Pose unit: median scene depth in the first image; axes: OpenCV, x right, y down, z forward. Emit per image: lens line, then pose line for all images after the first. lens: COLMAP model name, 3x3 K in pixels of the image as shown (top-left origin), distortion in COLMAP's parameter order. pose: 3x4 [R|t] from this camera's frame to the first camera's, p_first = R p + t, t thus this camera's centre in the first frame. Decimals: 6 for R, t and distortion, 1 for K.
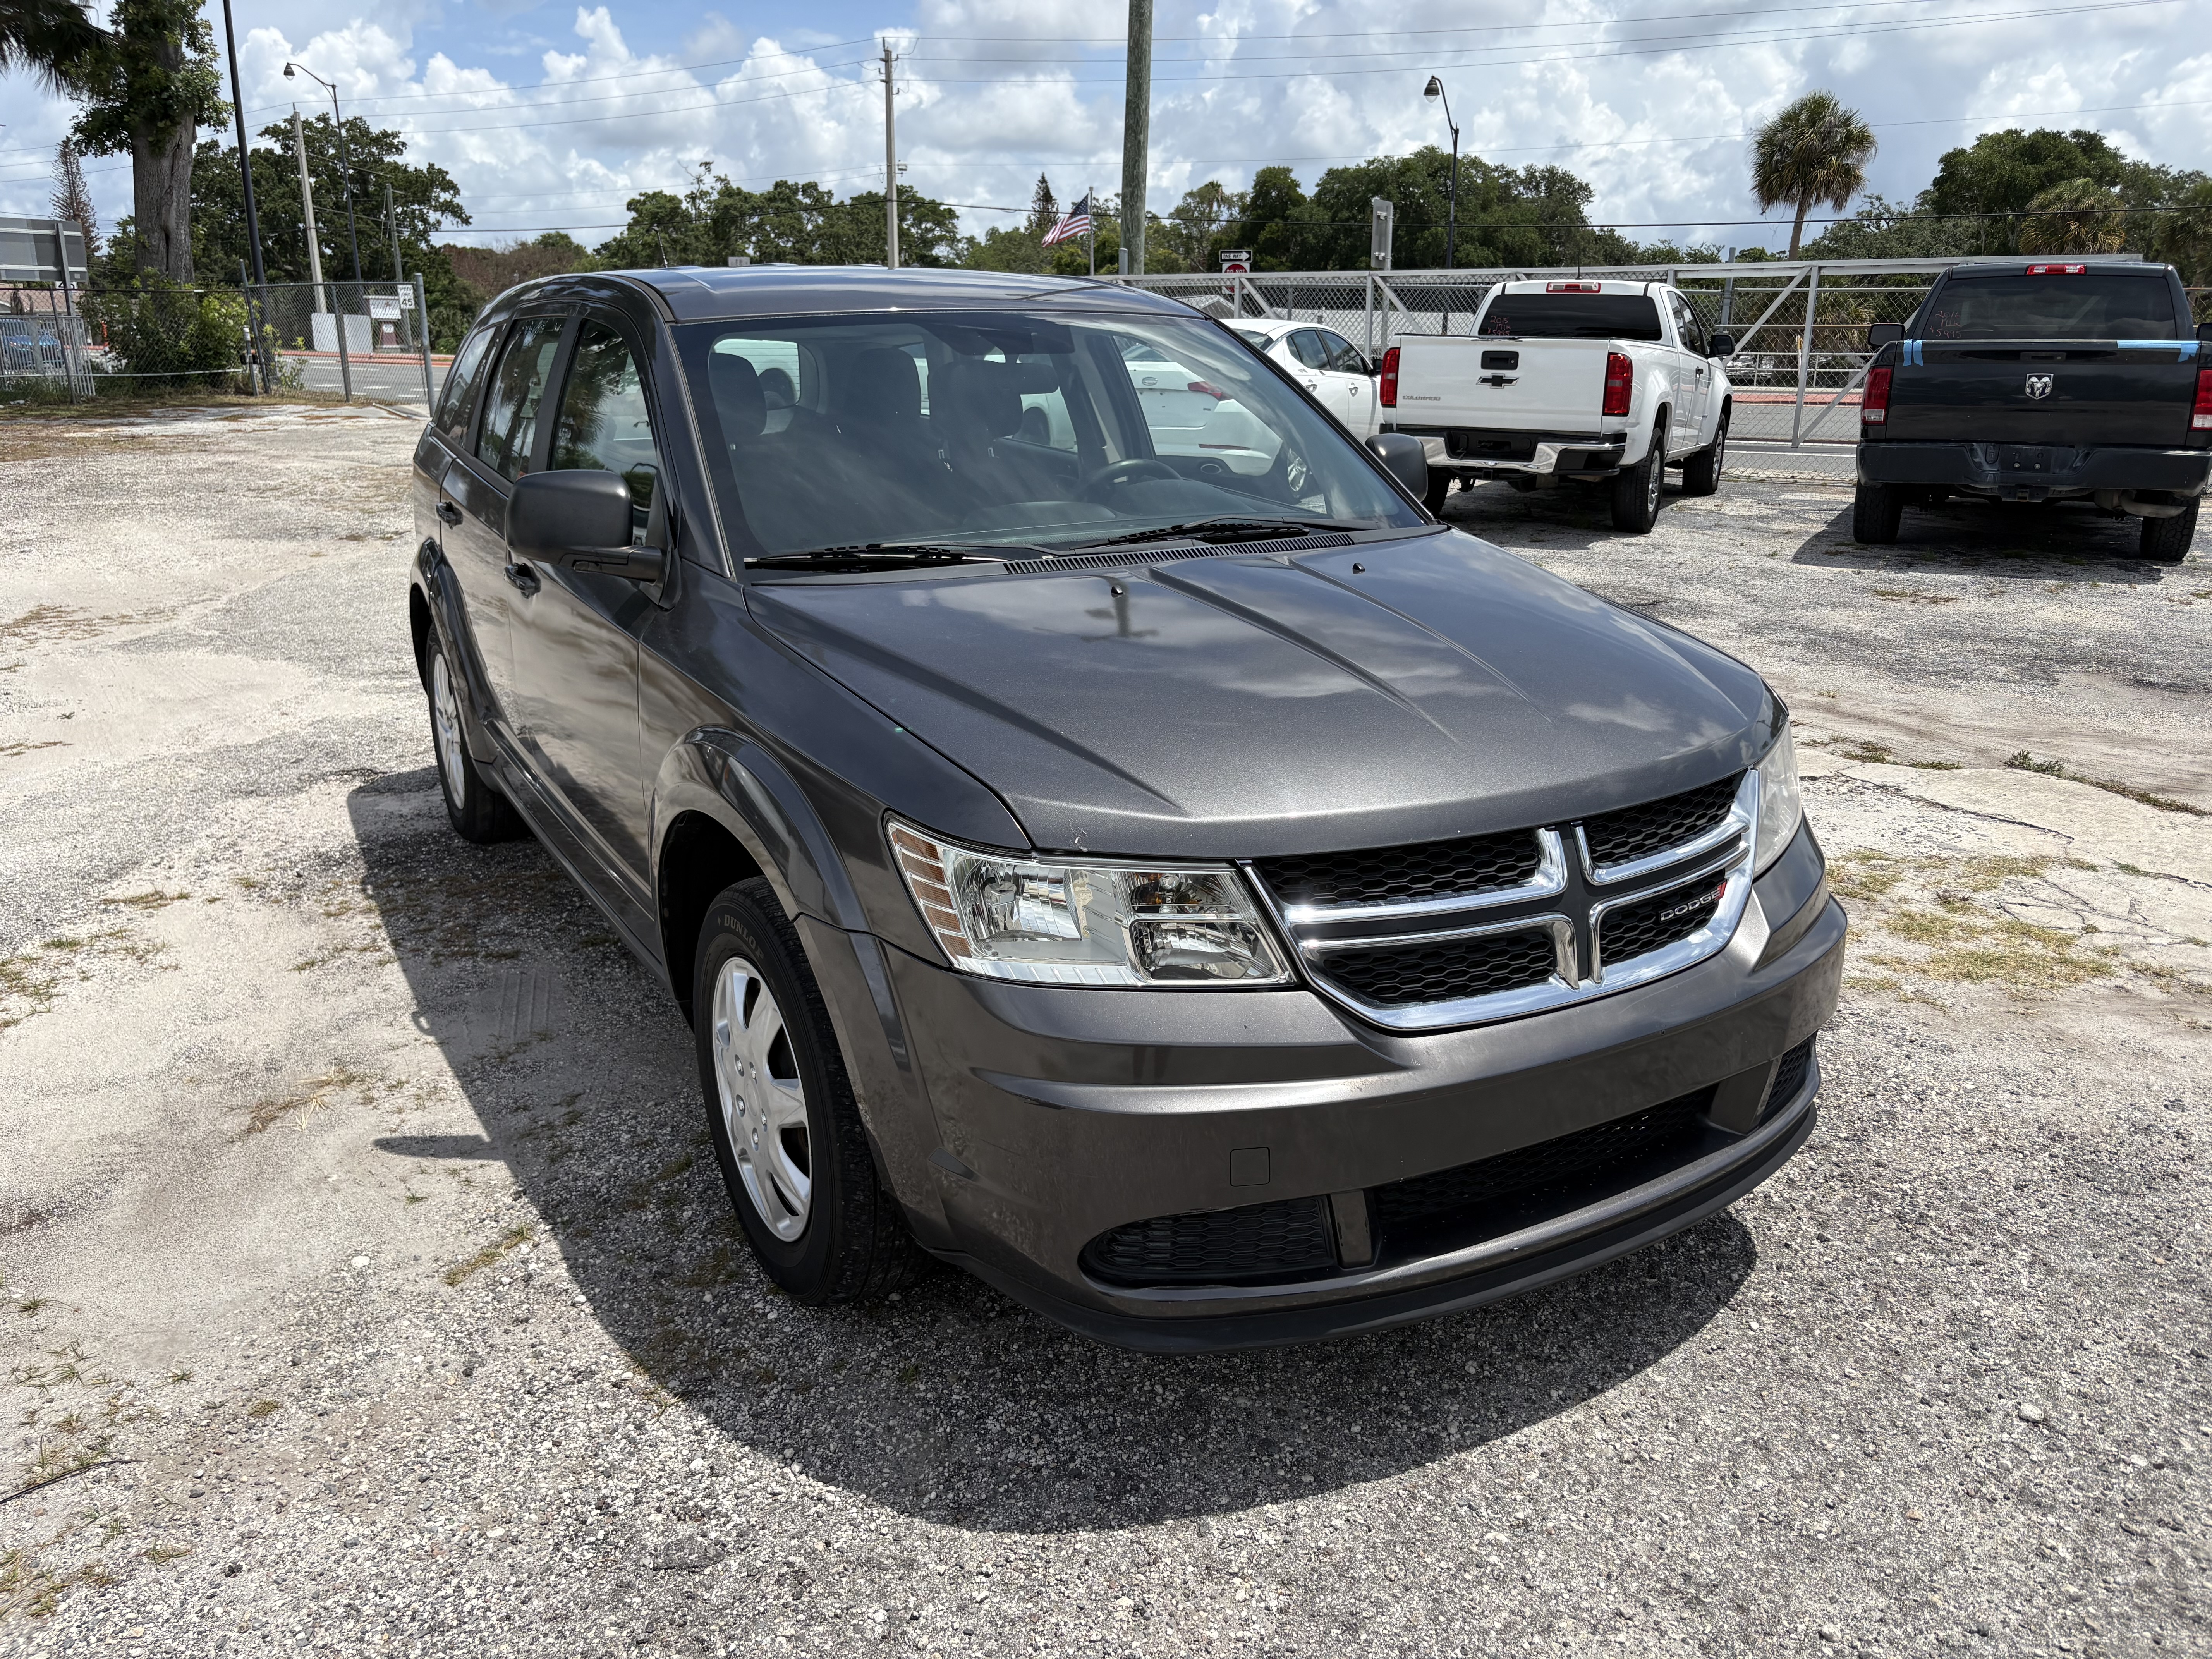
lens RADIAL K [[1677.0, 0, 1106.5], [0, 1677.0, 830.5], [0, 0, 1]] dist [0.022994, -0.024228]
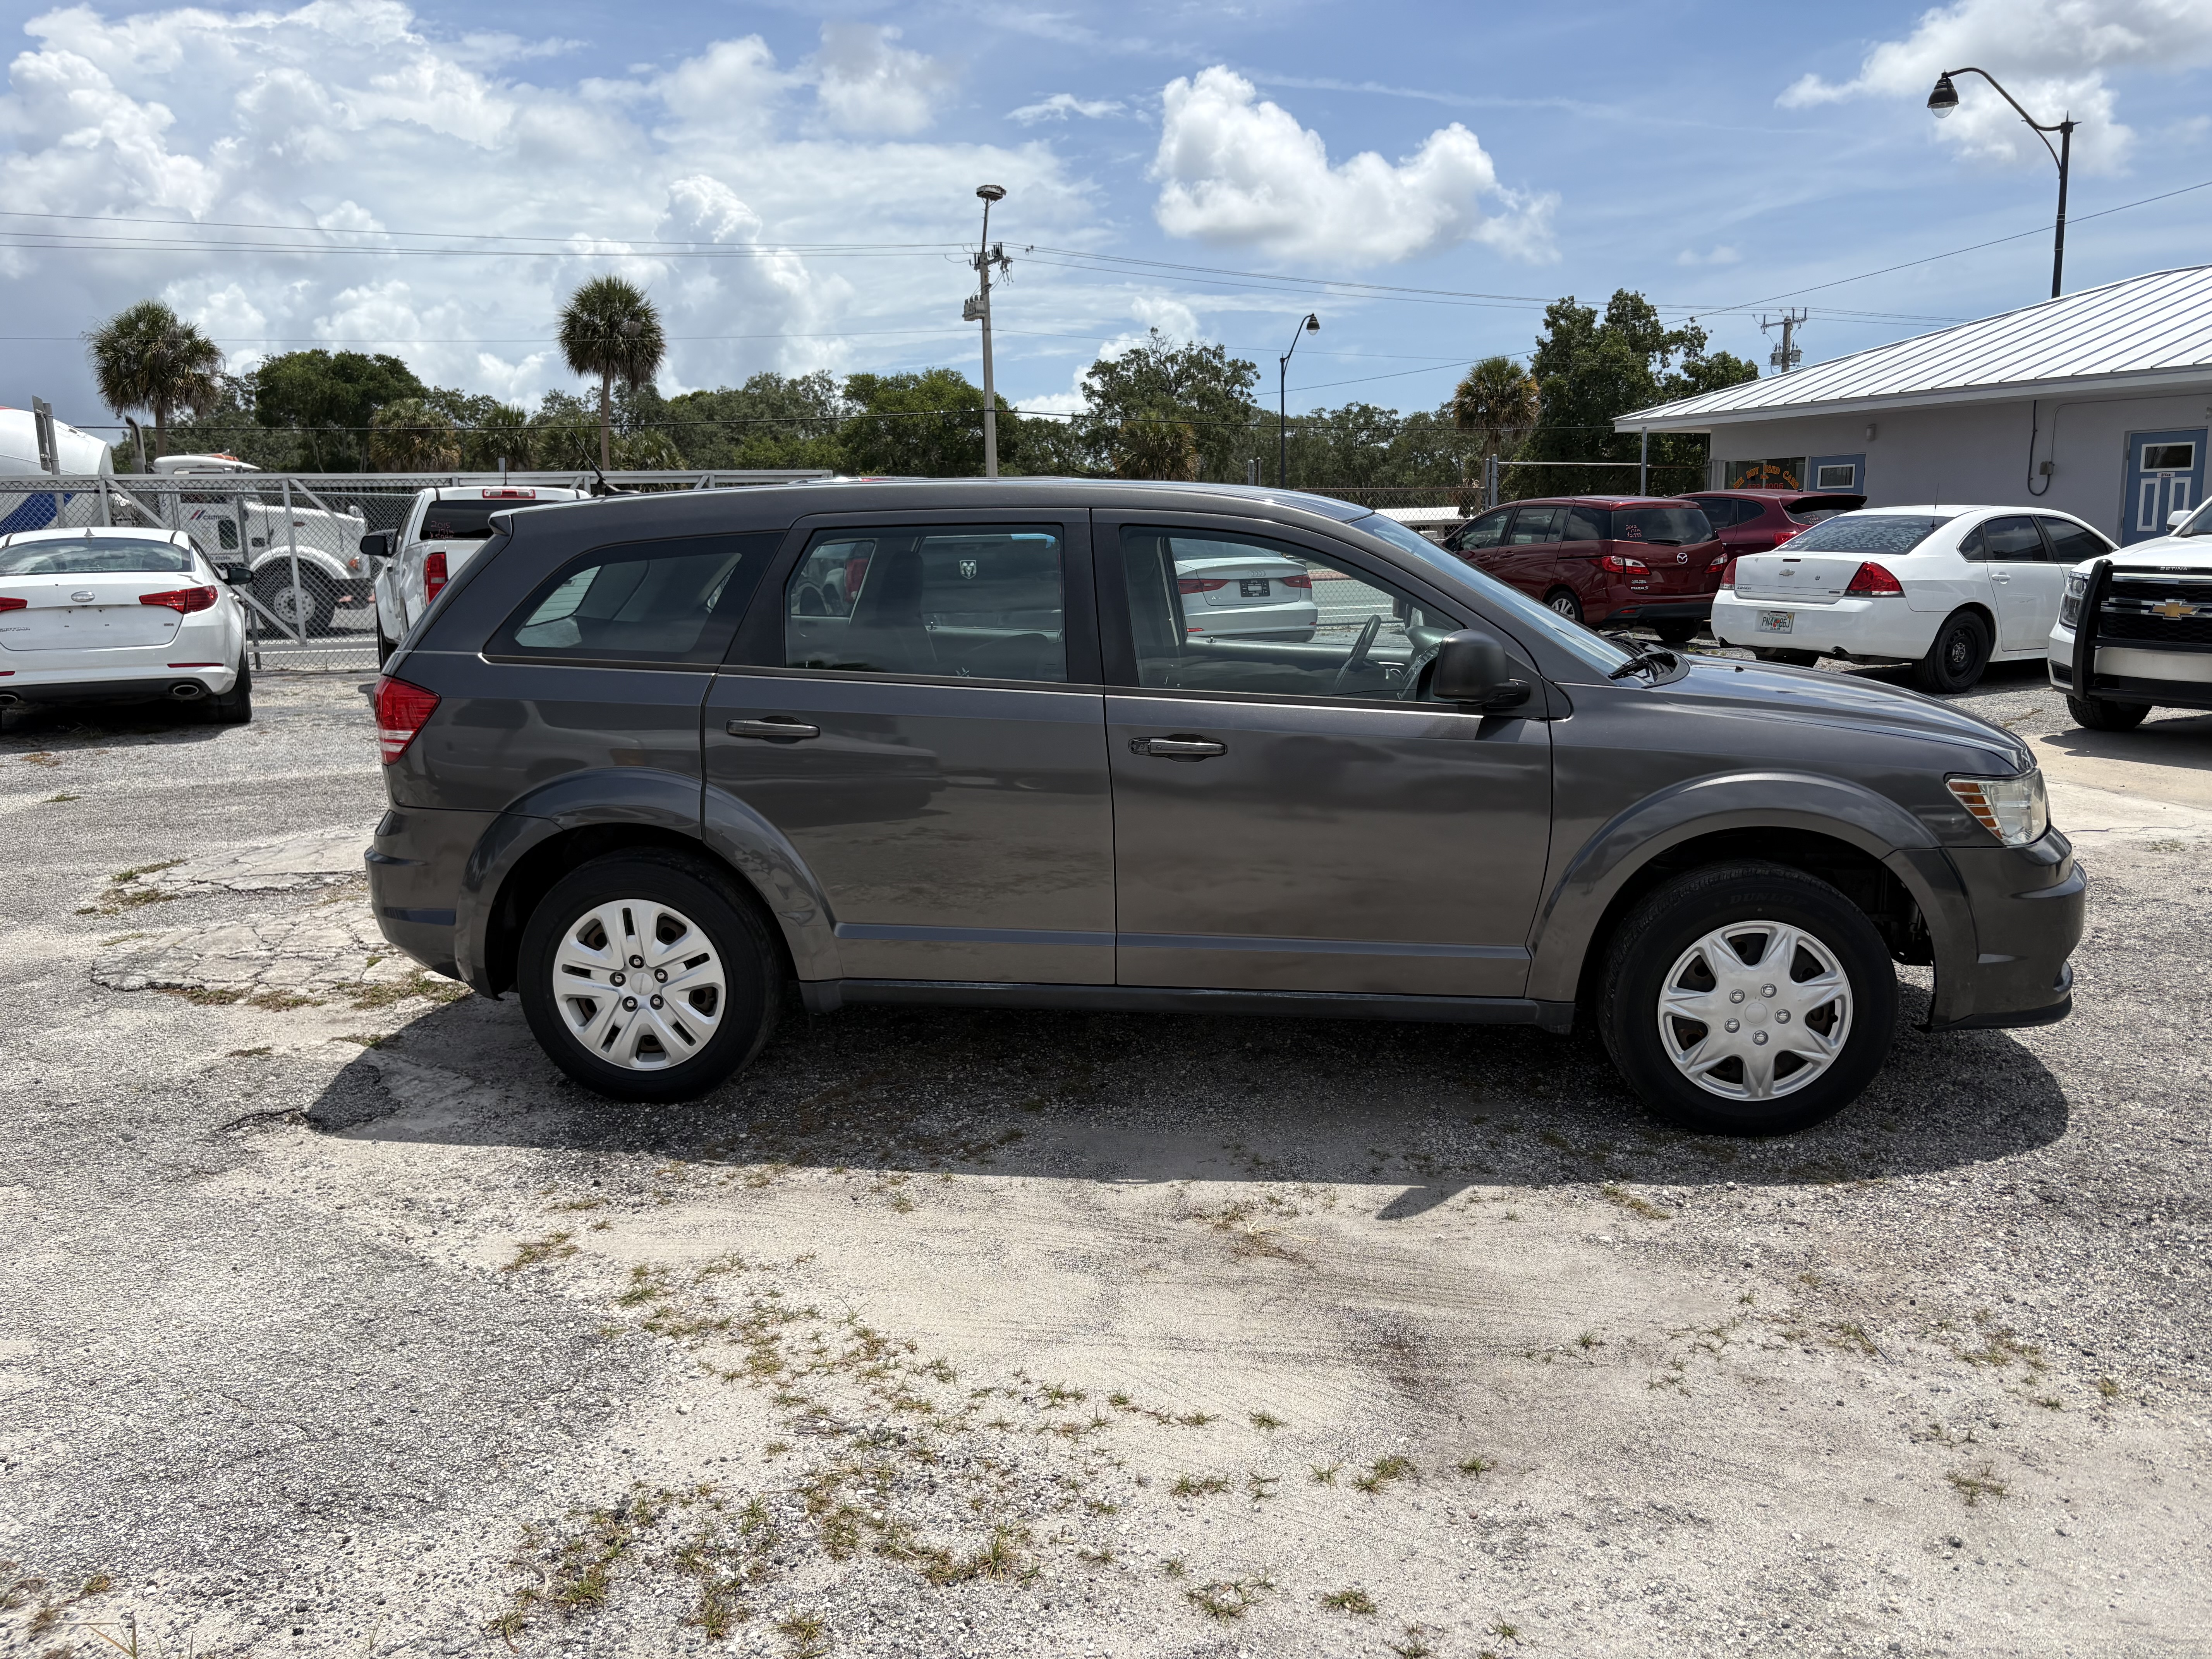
lens RADIAL K [[1677.0, 0, 1110.8], [0, 1677.0, 831.2], [0, 0, 1]] dist [0.022994, -0.024228]
pose [[0.599961, -0.159635, 0.783941, -0.791368], [0.247717, 0.968802, 0.007697, -0.071410], [-0.760712, 0.189578, 0.620787, 0.213472]]
